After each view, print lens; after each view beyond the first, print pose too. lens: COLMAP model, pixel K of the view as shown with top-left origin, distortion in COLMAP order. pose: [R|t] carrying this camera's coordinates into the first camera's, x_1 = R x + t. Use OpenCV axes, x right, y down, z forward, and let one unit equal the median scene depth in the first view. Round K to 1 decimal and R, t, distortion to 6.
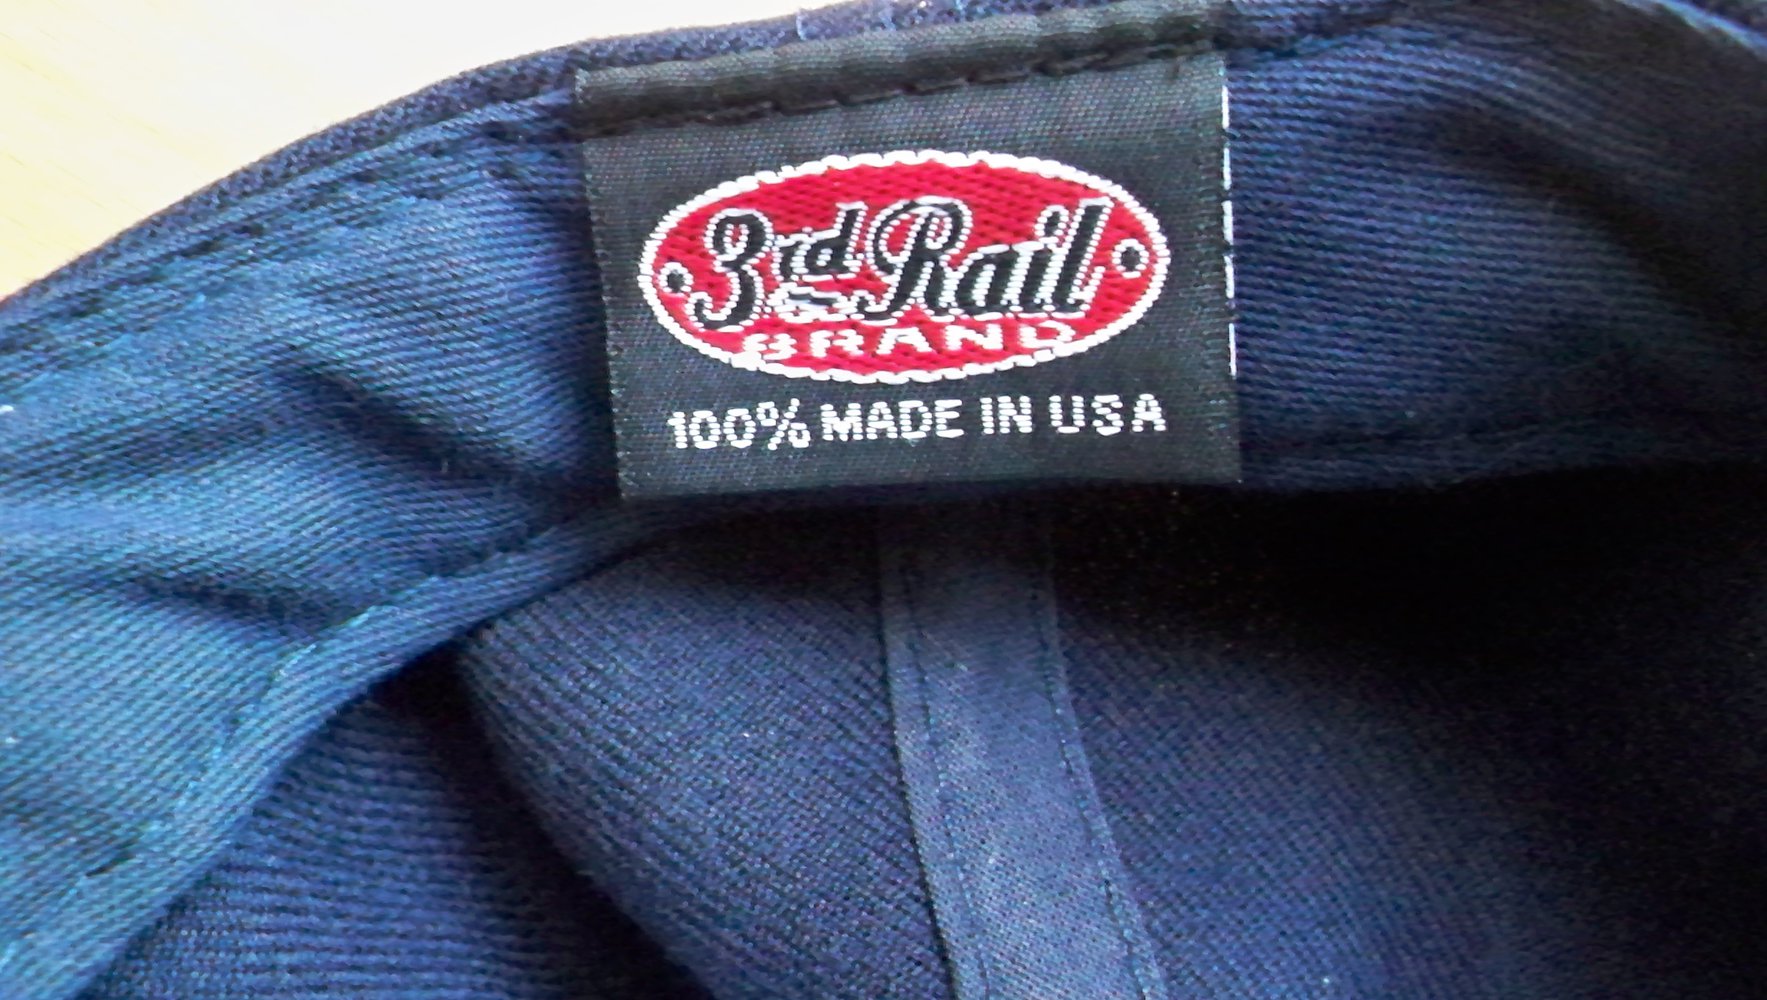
lens RADIAL K [[1811.0, 0, 883.5], [0, 1811.0, 500.0], [0, 0, 1]] dist [-0.140240, 0.133814]
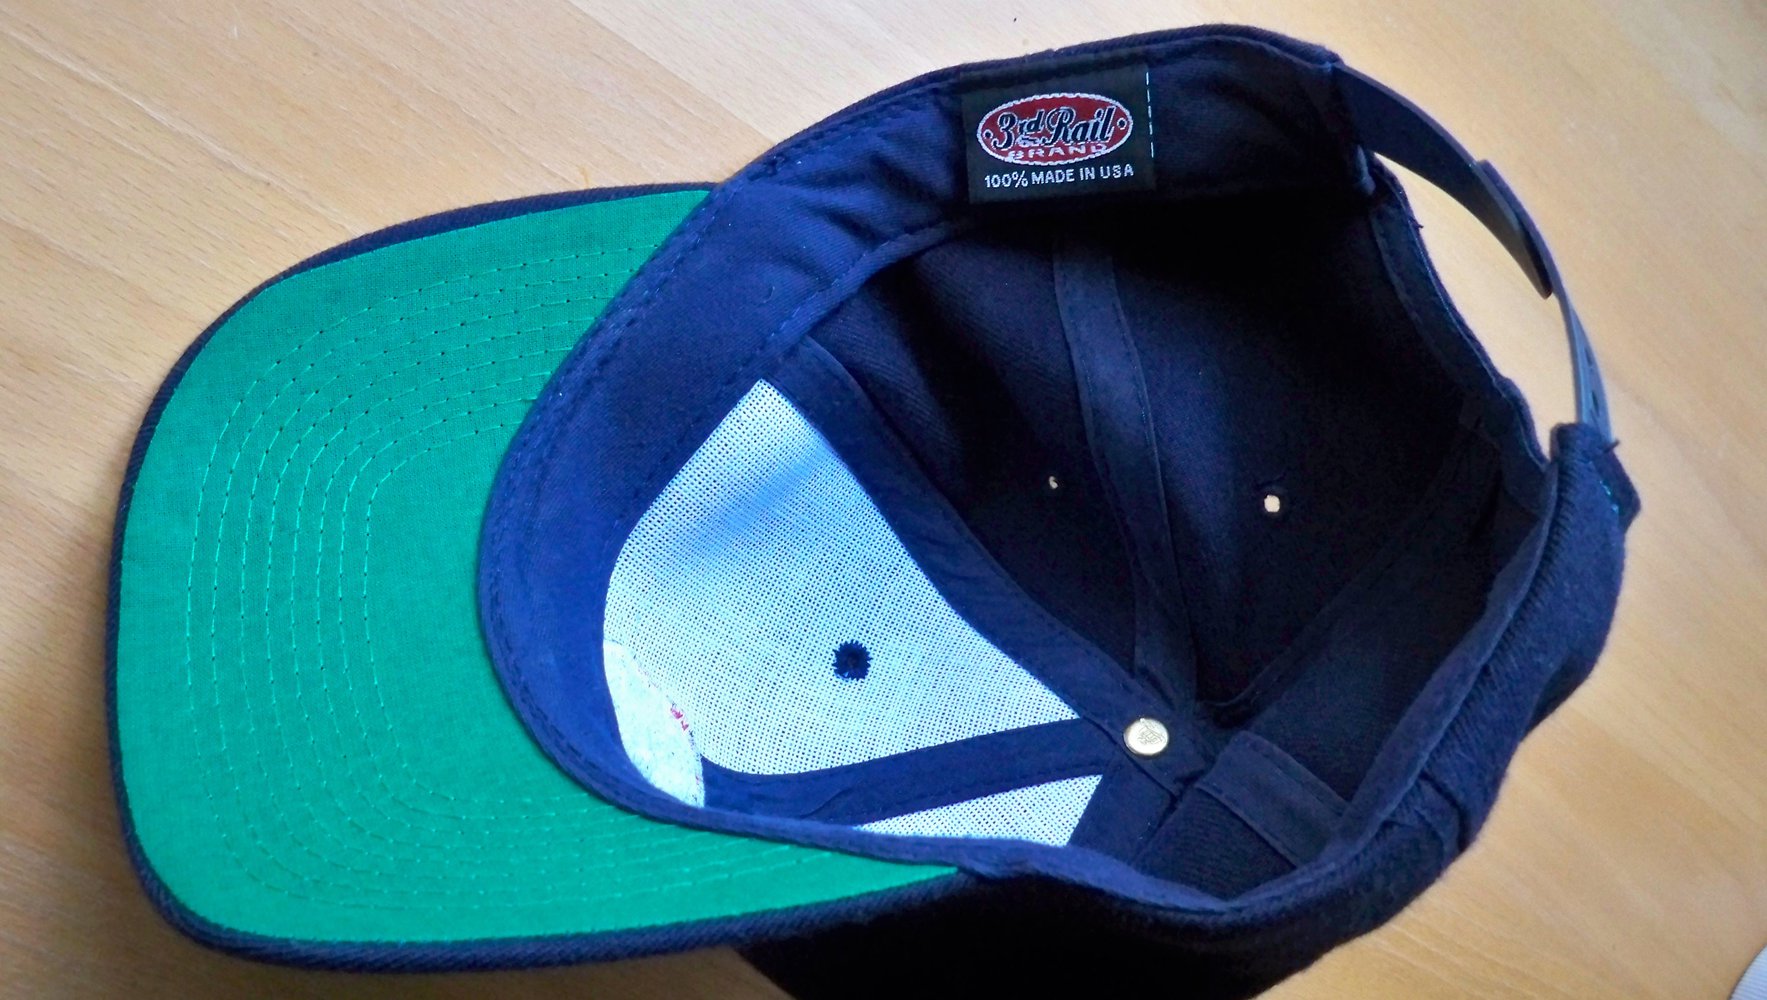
lens RADIAL K [[1811.0, 0, 883.5], [0, 1811.0, 500.0], [0, 0, 1]] dist [-0.140240, 0.133814]
pose [[0.991922, 0.013970, -0.126074, 0.123414], [-0.023219, 0.997121, -0.072190, 0.807023], [0.124703, 0.074534, 0.989391, -2.296579]]
